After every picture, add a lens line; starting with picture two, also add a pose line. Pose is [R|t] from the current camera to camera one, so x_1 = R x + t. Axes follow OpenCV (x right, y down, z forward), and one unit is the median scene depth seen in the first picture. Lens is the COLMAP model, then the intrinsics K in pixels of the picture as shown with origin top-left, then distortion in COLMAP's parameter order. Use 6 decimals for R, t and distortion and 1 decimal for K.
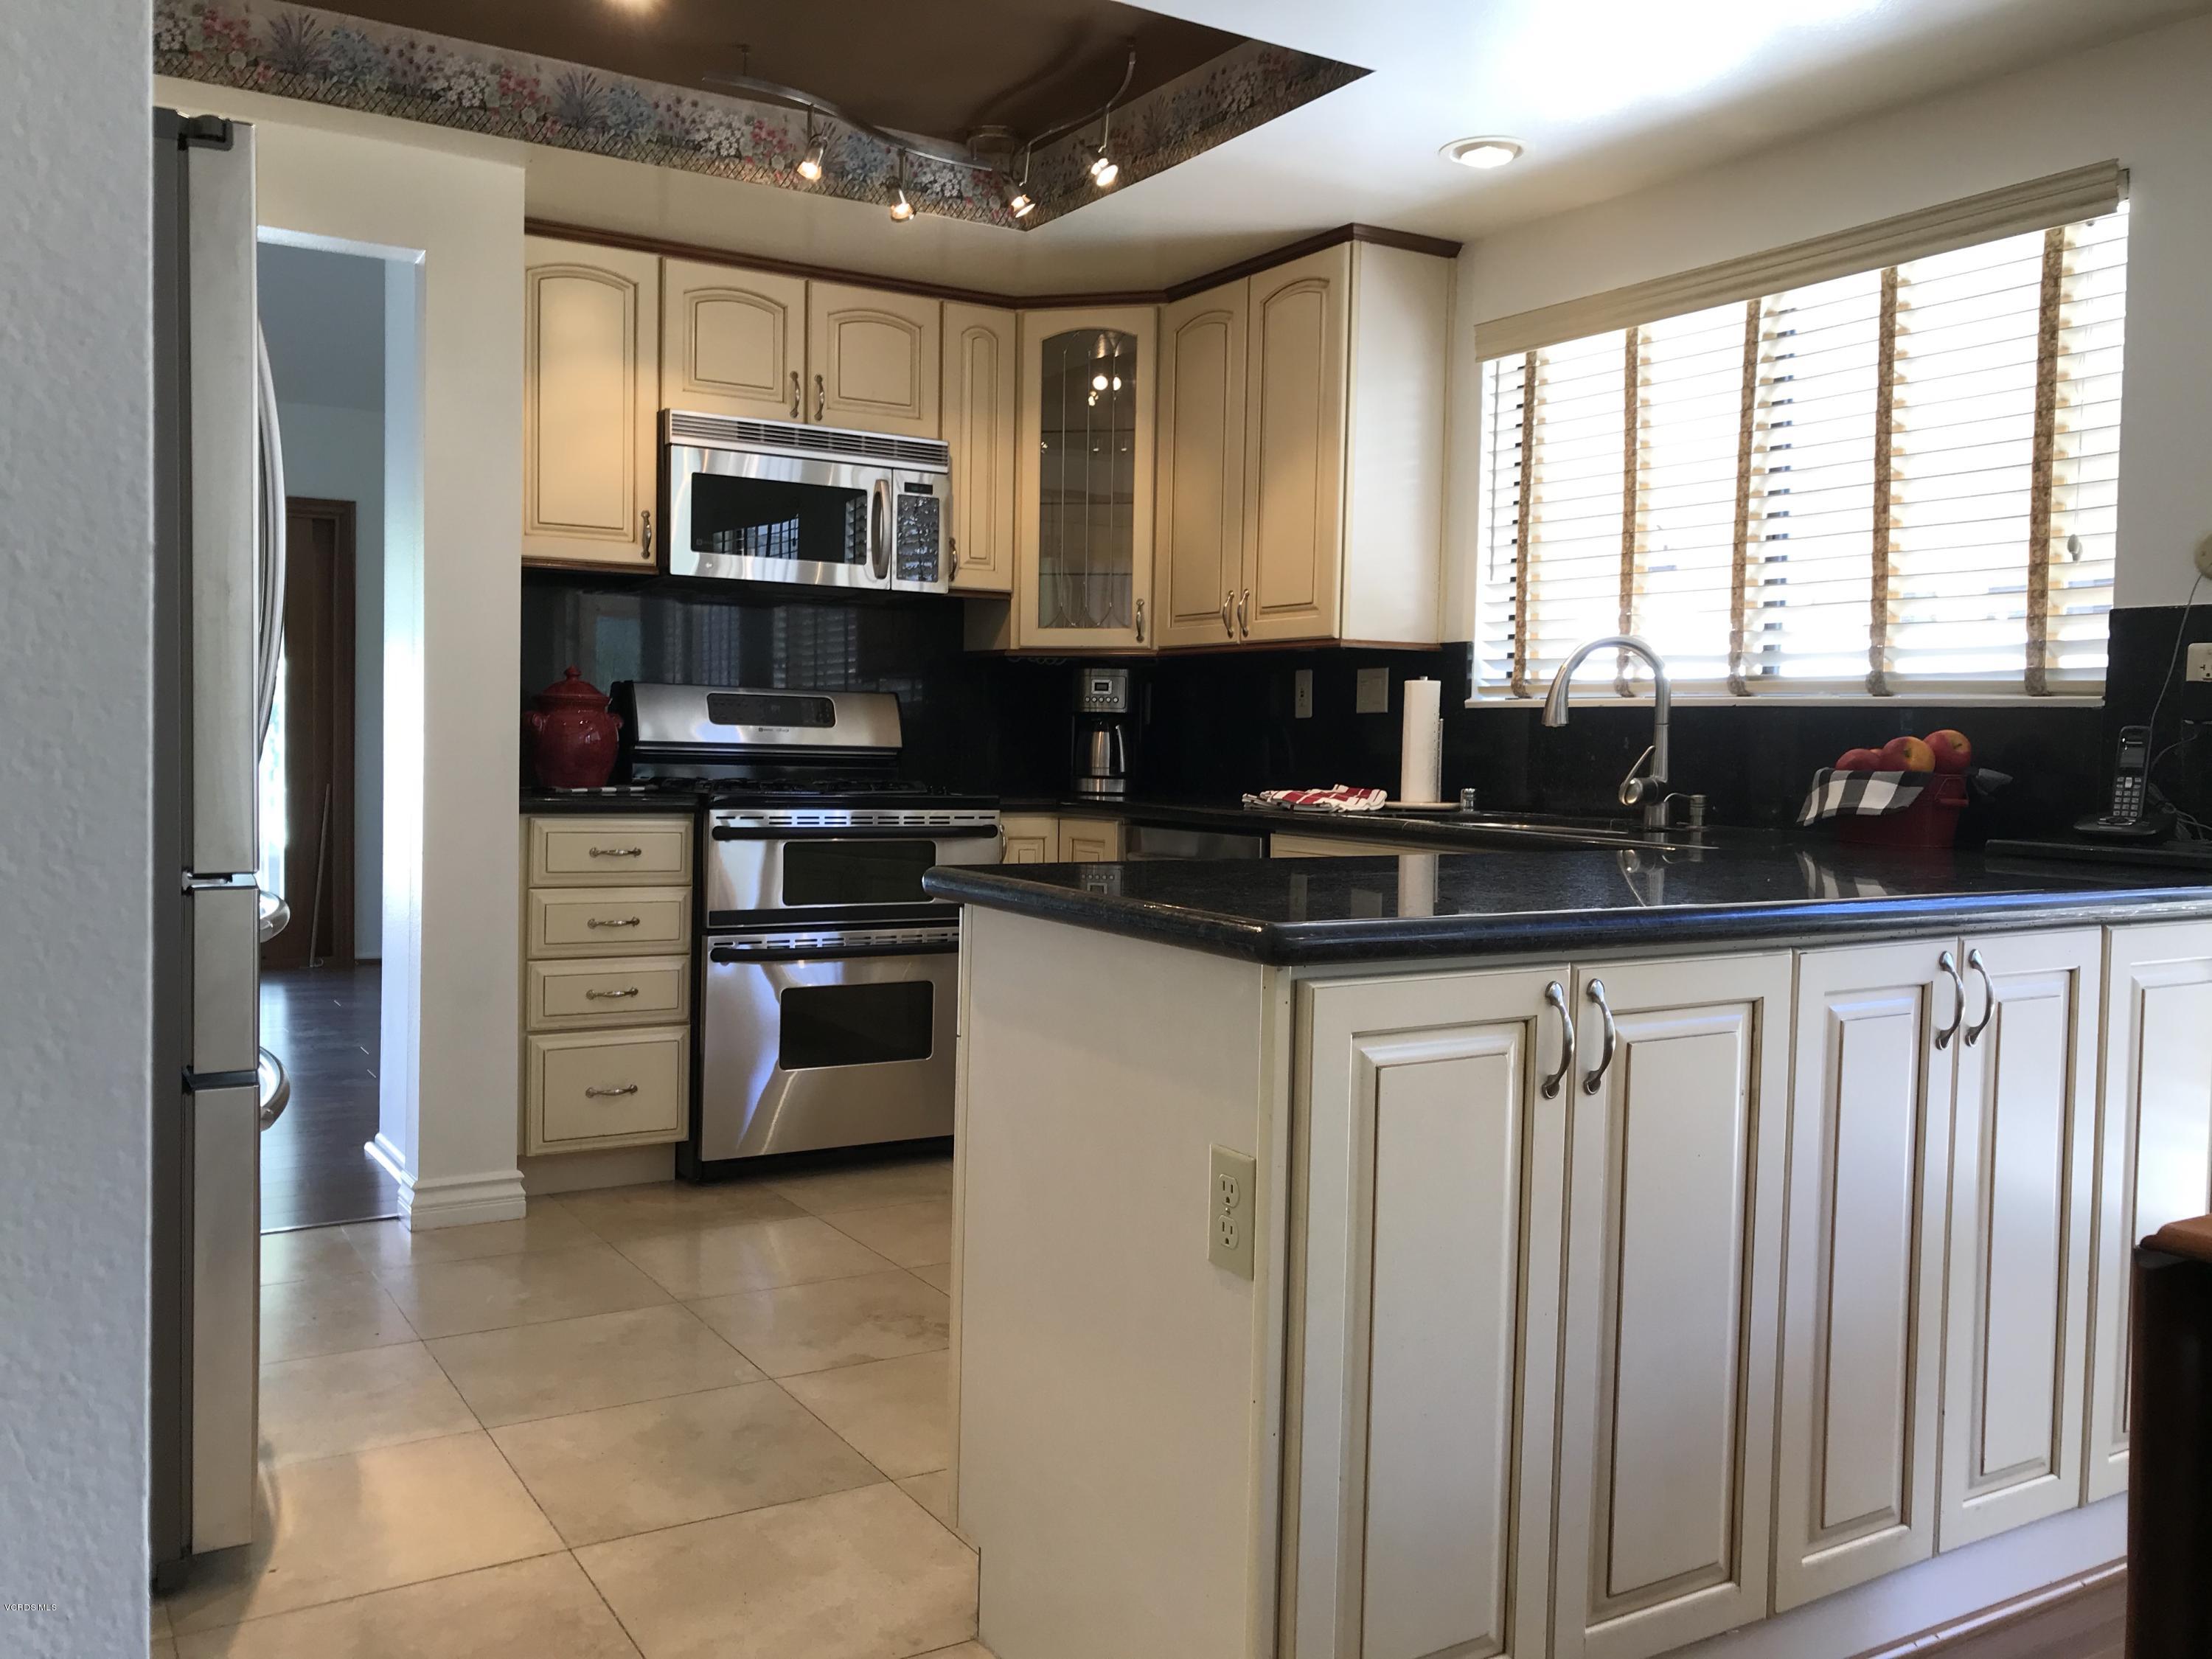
lens RADIAL K [[1820.9, 0, 1081.8], [0, 1820.9, 805.9], [0, 0, 1]] dist [0.032004, -0.055886]
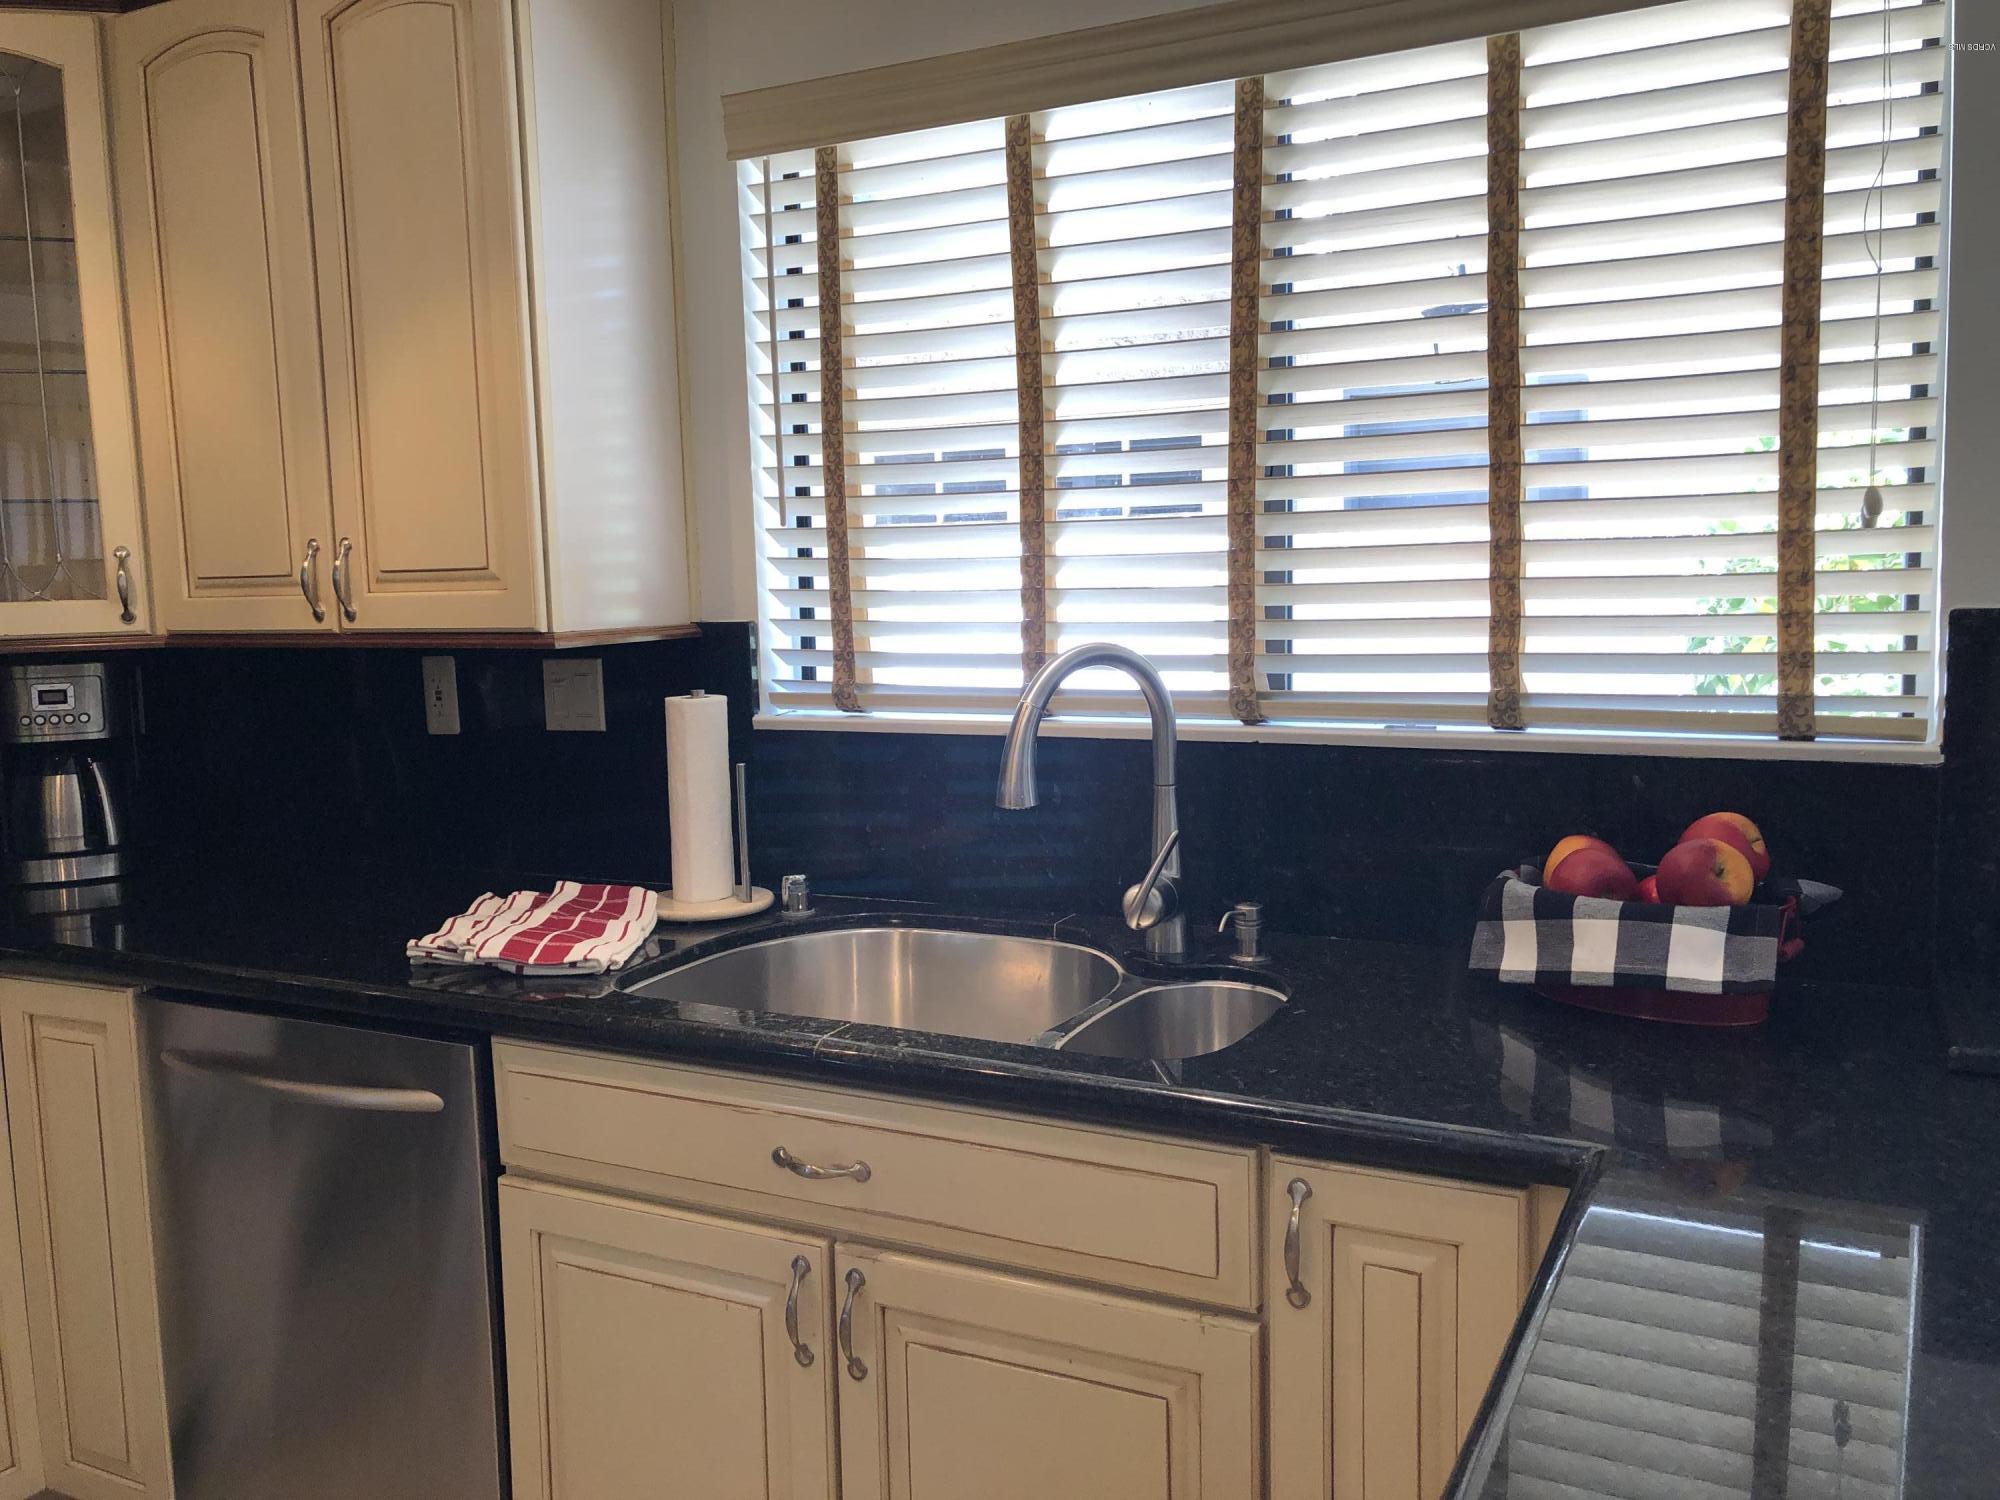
lens RADIAL K [[1641.5, 0, 982.4], [0, 1641.5, 728.1], [0, 0, 1]] dist [0.042175, -0.040067]
pose [[0.851031, -0.096046, 0.516257, -0.011656], [0.062795, 0.994690, 0.081539, -0.091412], [-0.521347, -0.036974, 0.852543, 0.465680]]
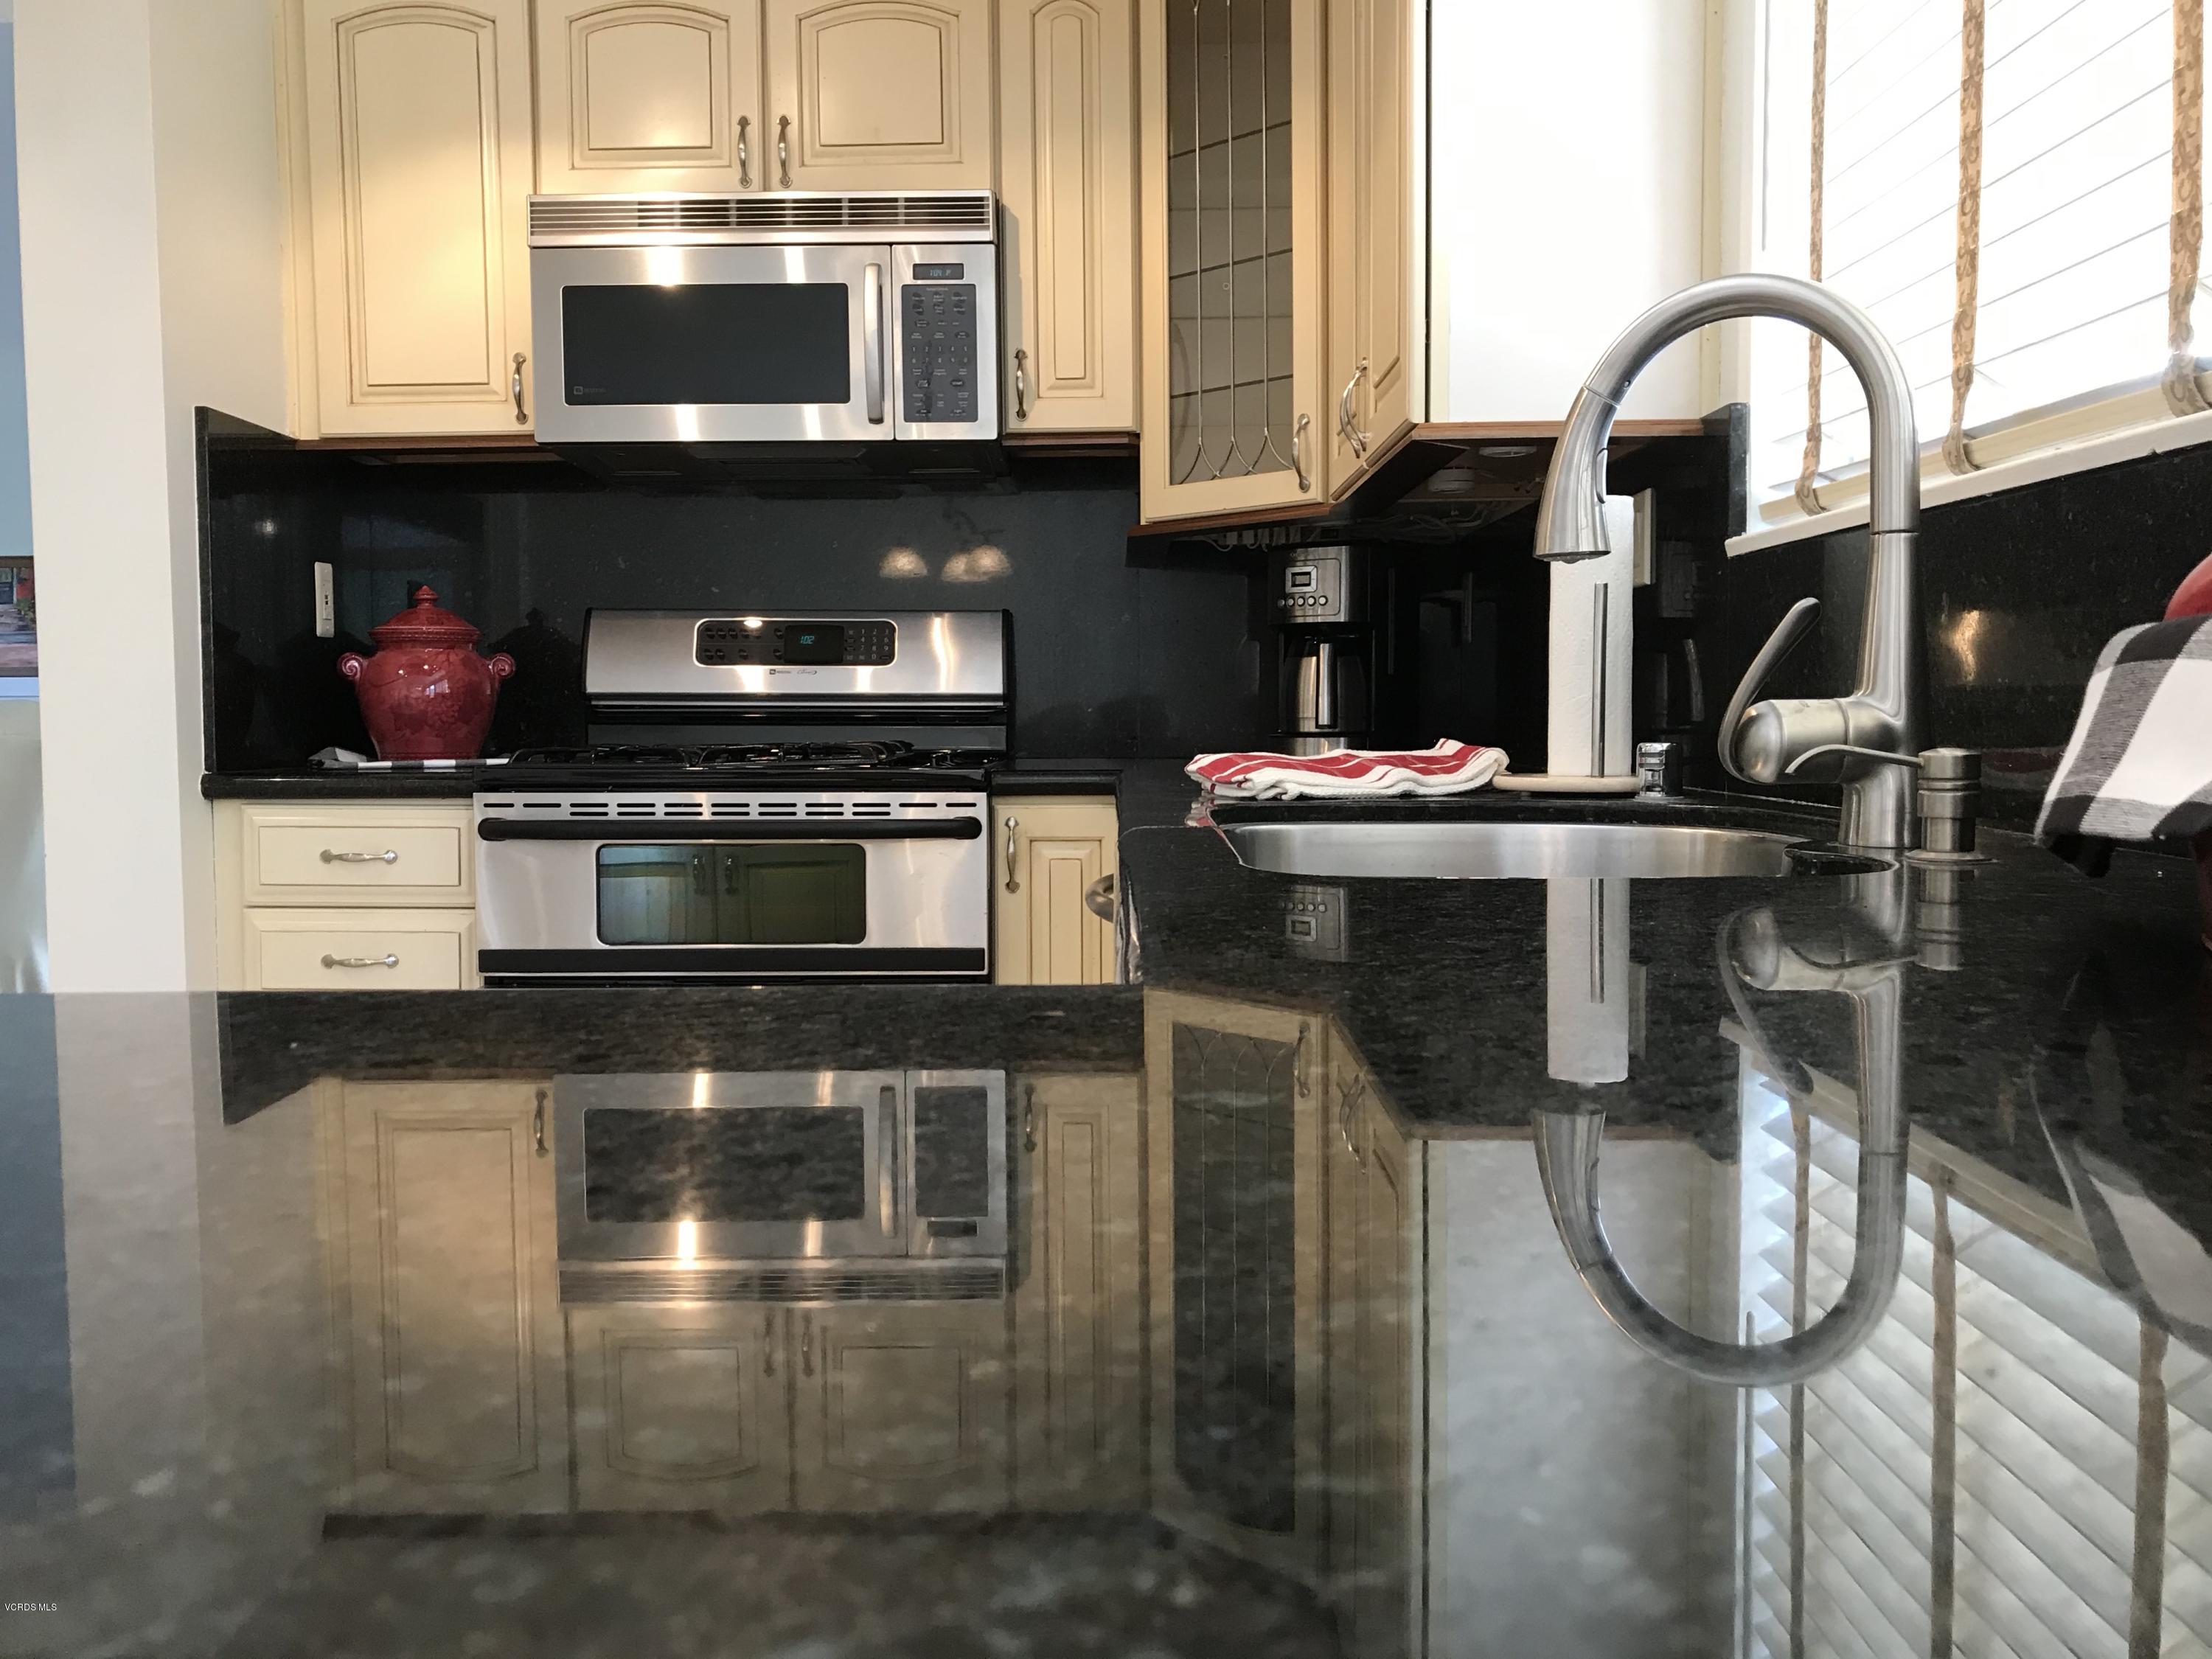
lens RADIAL K [[1820.9, 0, 1094.2], [0, 1820.9, 802.6], [0, 0, 1]] dist [0.032004, -0.055886]
pose [[0.850741, 0.001854, -0.525581, 0.301219], [0.005101, 0.999918, 0.011786, -0.001034], [0.525560, -0.012708, 0.850662, 0.529161]]
